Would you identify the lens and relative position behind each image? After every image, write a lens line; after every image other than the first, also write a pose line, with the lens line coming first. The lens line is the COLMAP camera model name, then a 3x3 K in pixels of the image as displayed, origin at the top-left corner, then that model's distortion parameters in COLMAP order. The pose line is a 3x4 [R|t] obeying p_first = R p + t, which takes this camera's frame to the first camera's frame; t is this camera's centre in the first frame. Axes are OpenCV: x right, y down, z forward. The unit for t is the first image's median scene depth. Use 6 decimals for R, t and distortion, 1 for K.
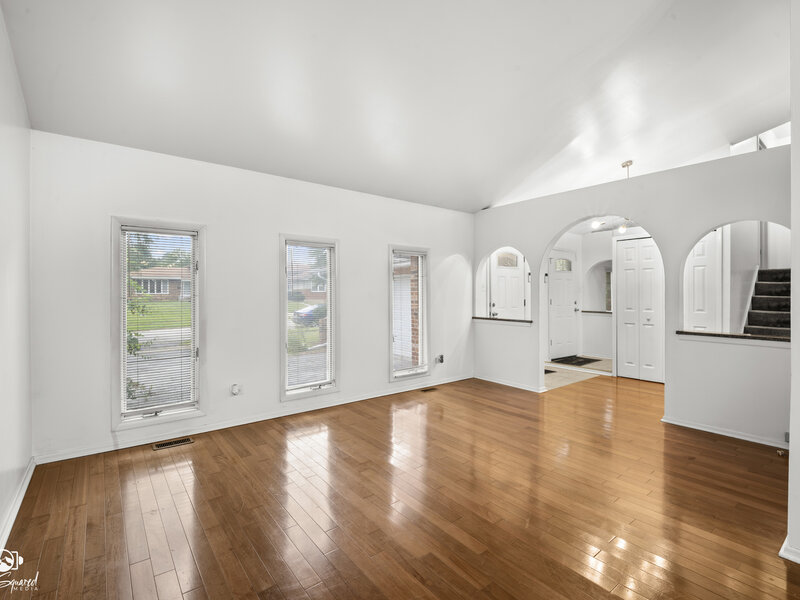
lens RADIAL K [[375.9, 0, 402.3], [0, 375.9, 299.5], [0, 0, 1]] dist [0.002214, -0.014167]
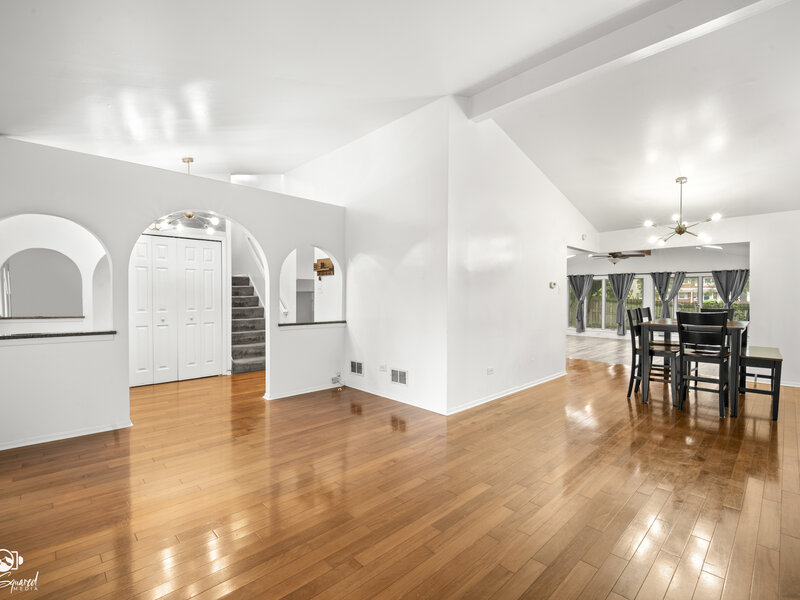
lens RADIAL K [[375.9, 0, 402.3], [0, 375.9, 299.5], [0, 0, 1]] dist [0.002214, -0.014167]
pose [[-0.098350, -0.011313, 0.995088, -0.413148], [0.007503, 0.999899, 0.012109, -0.007517], [-0.995124, 0.008657, -0.098255, 0.531894]]
